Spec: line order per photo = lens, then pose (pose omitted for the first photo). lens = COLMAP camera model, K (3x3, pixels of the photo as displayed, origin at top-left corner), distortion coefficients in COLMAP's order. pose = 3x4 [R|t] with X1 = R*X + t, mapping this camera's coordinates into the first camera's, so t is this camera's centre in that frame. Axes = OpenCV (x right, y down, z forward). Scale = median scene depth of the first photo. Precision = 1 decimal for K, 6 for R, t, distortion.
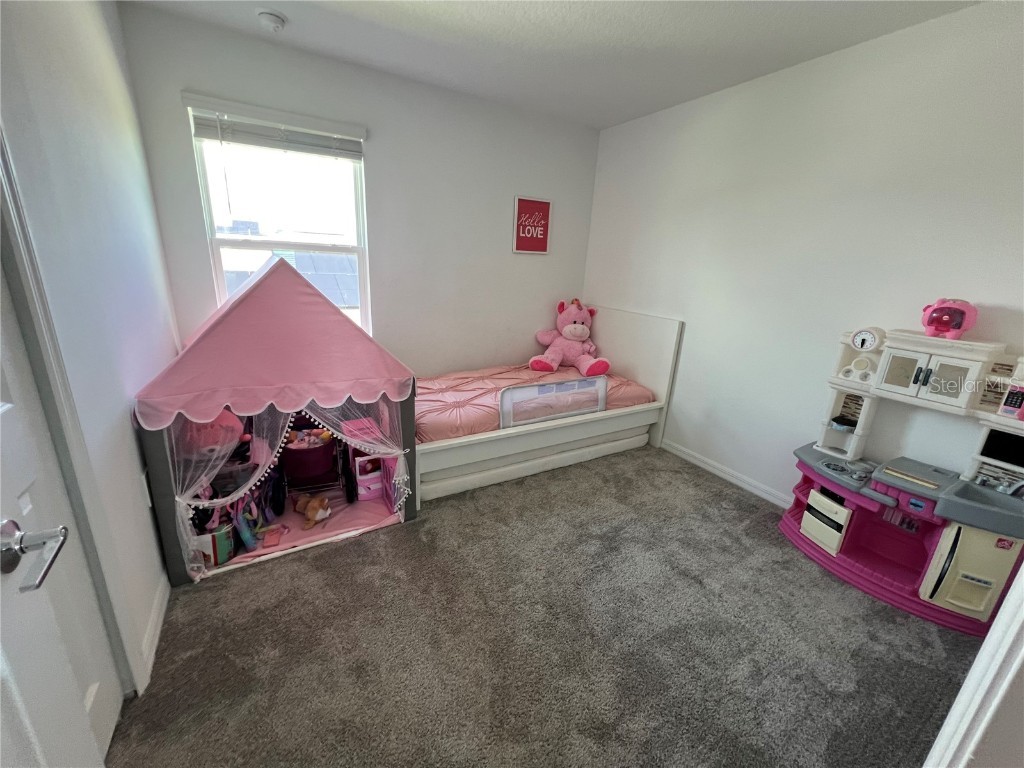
lens RADIAL K [[412.8, 0, 504.9], [0, 412.8, 385.9], [0, 0, 1]] dist [-0.004720, 0.000506]
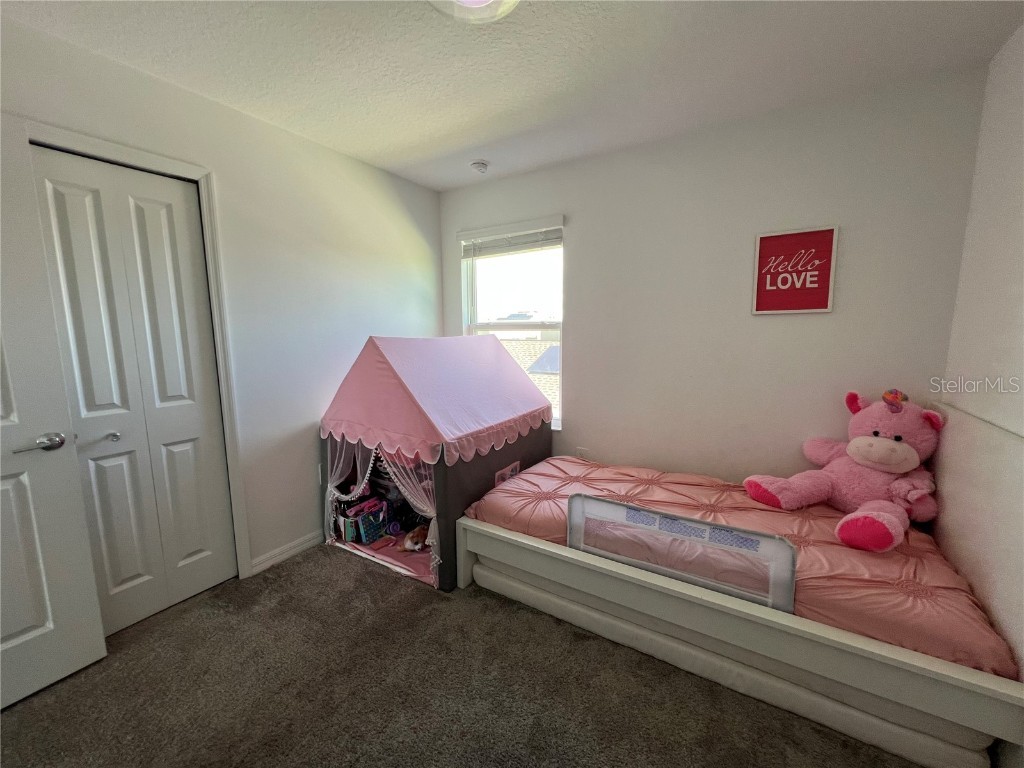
lens RADIAL K [[412.8, 0, 508.3], [0, 412.8, 377.6], [0, 0, 1]] dist [-0.004720, 0.000506]
pose [[0.455434, 0.054227, -0.888617, 0.474042], [-0.226278, 0.972415, -0.056632, -0.101308], [0.861033, 0.226866, 0.455141, 0.399658]]
